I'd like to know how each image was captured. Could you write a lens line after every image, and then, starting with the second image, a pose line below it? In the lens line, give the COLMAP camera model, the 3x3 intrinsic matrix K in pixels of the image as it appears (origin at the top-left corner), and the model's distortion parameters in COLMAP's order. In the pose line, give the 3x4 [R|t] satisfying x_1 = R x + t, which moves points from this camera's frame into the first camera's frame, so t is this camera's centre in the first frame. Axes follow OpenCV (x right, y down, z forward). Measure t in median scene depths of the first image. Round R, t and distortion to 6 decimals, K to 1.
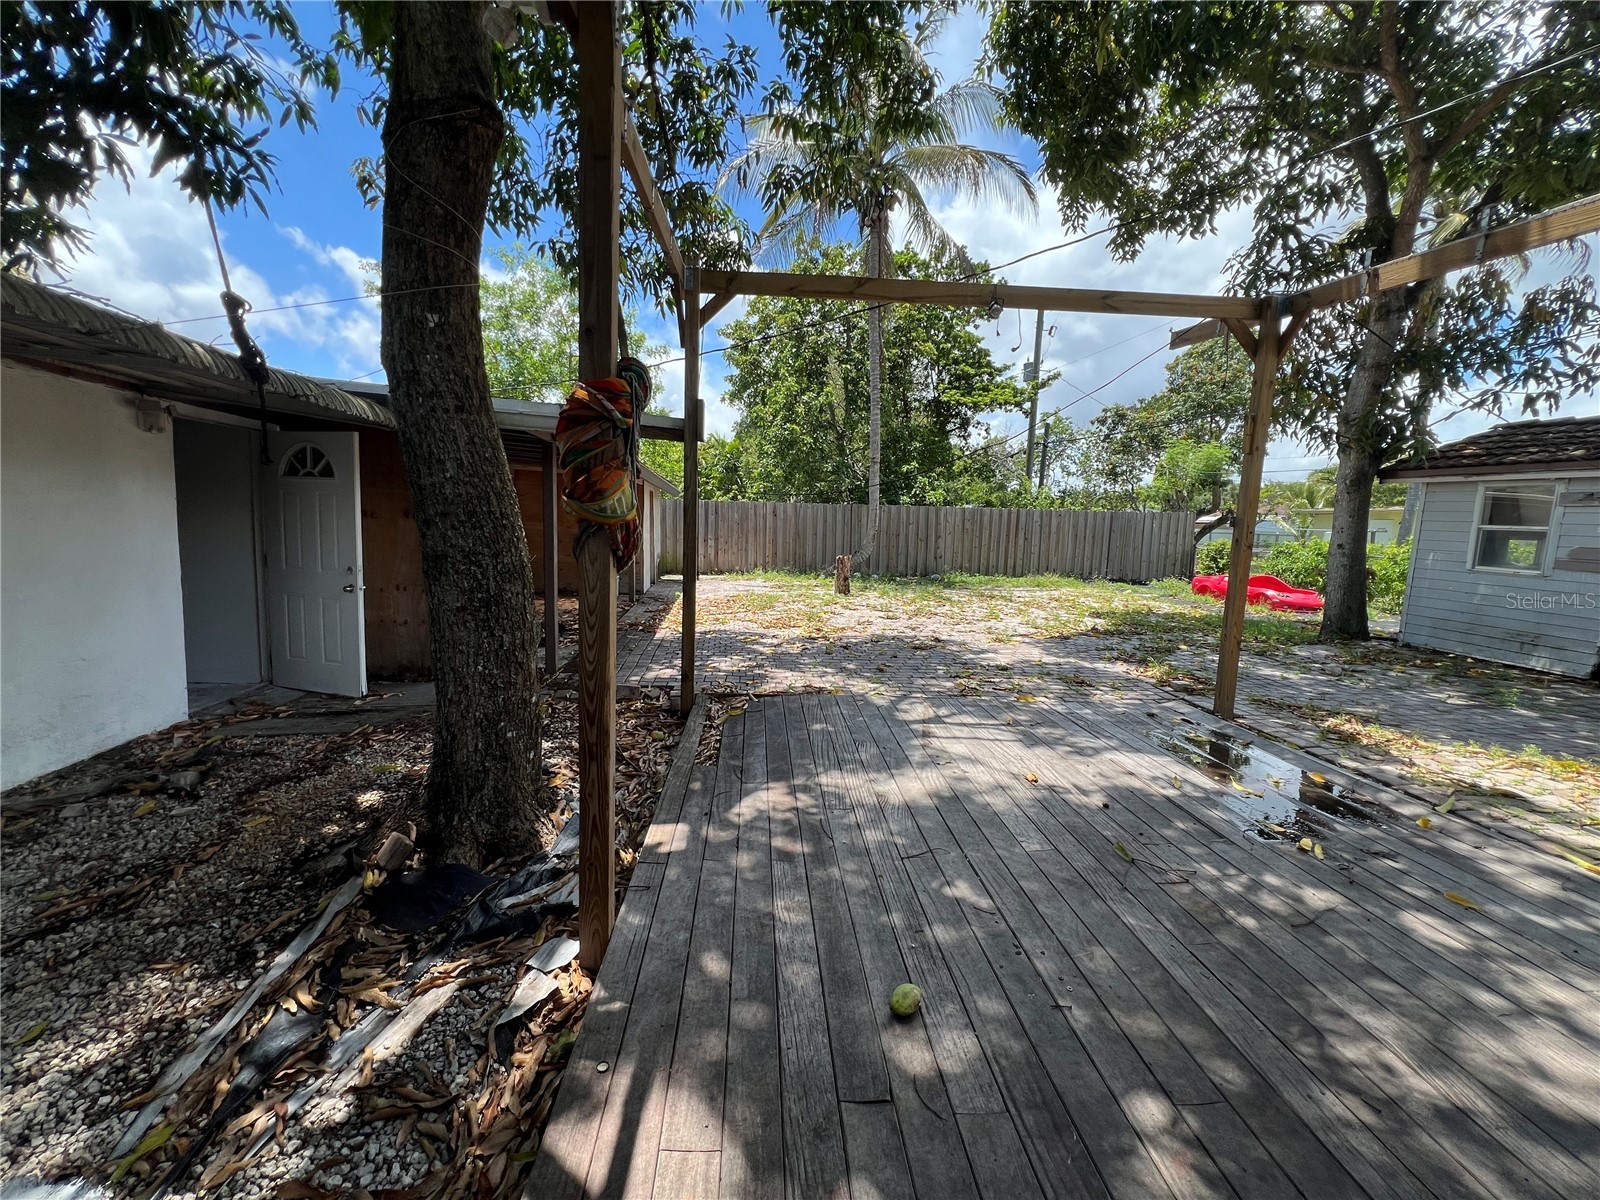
lens RADIAL K [[642.0, 0, 802.2], [0, 642.0, 588.7], [0, 0, 1]] dist [-0.003795, 0.001884]
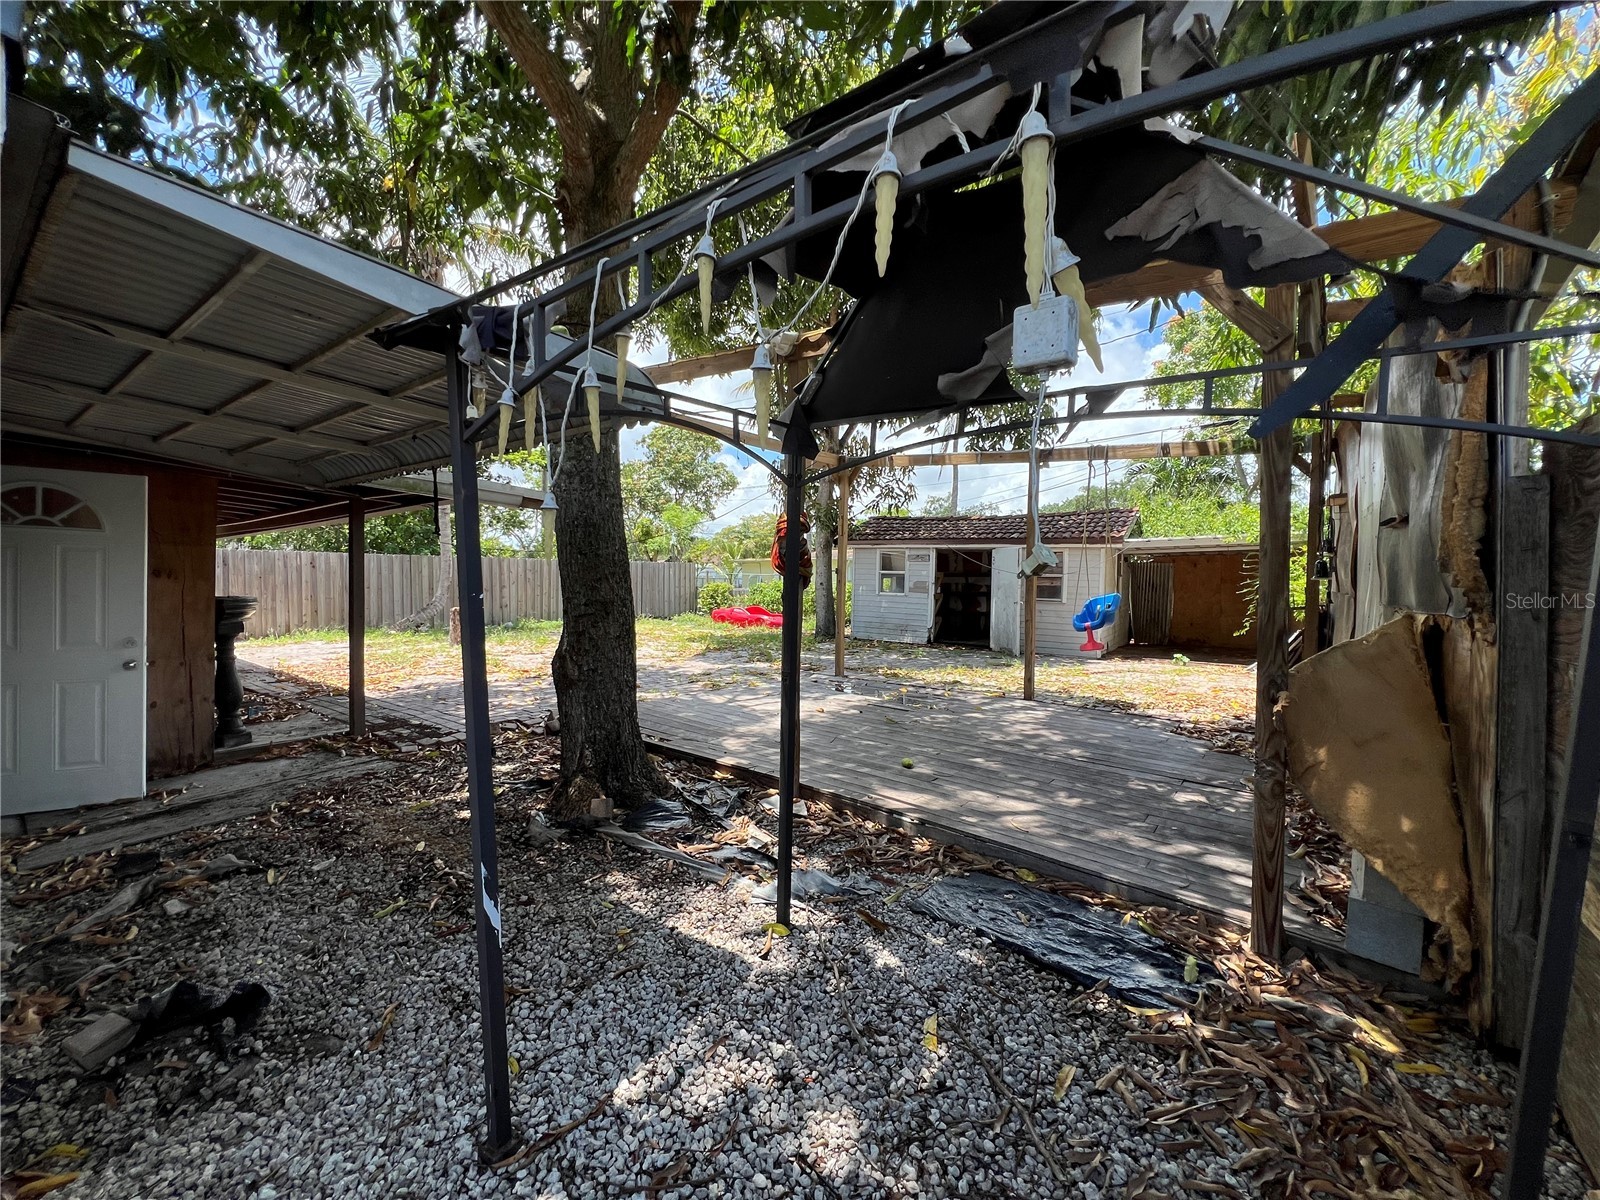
lens RADIAL K [[642.0, 0, 795.5], [0, 642.0, 595.2], [0, 0, 1]] dist [-0.003795, 0.001884]
pose [[0.688633, -0.039414, 0.724038, -0.854484], [0.086479, 0.995859, -0.028039, 0.009162], [-0.719935, 0.081922, 0.689190, -0.210159]]
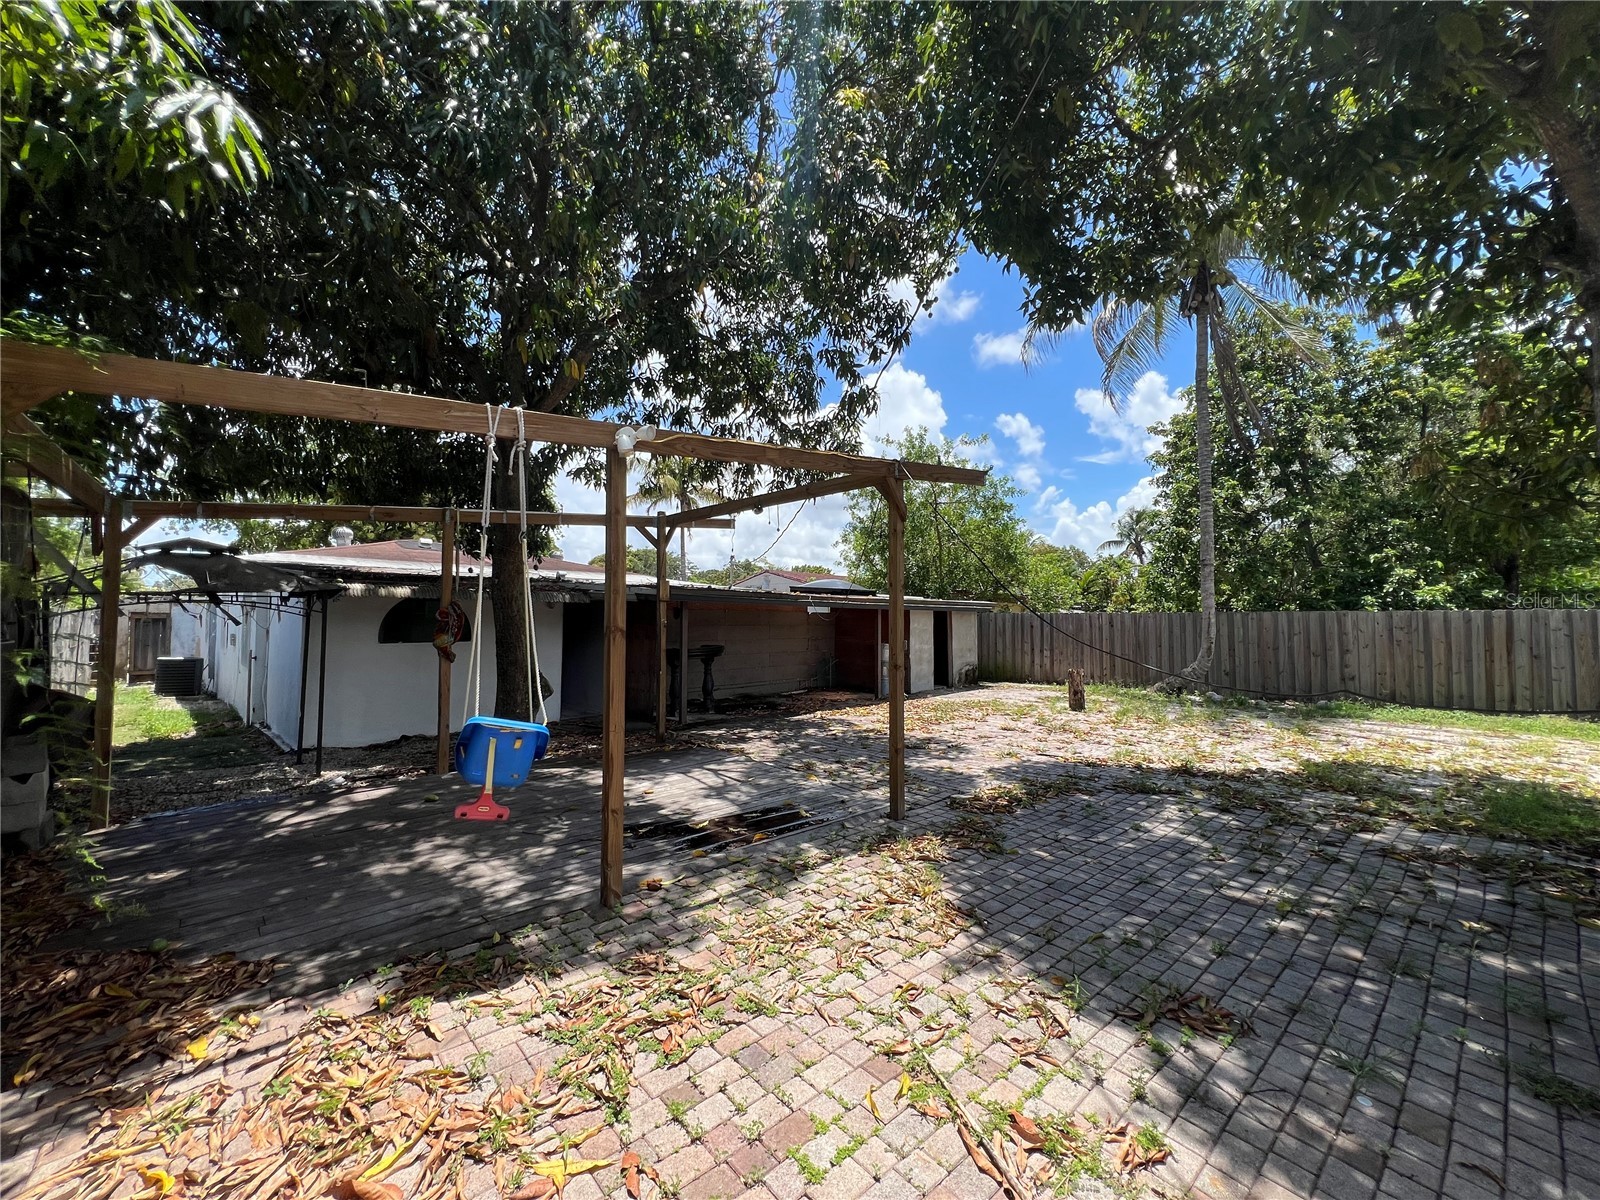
lens RADIAL K [[642.0, 0, 794.1], [0, 642.0, 595.7], [0, 0, 1]] dist [-0.003795, 0.001884]
pose [[0.600613, -0.056319, -0.797554, 1.750252], [-0.068786, 0.990178, -0.121722, -0.044622], [0.796576, 0.127968, 0.590839, 0.186033]]
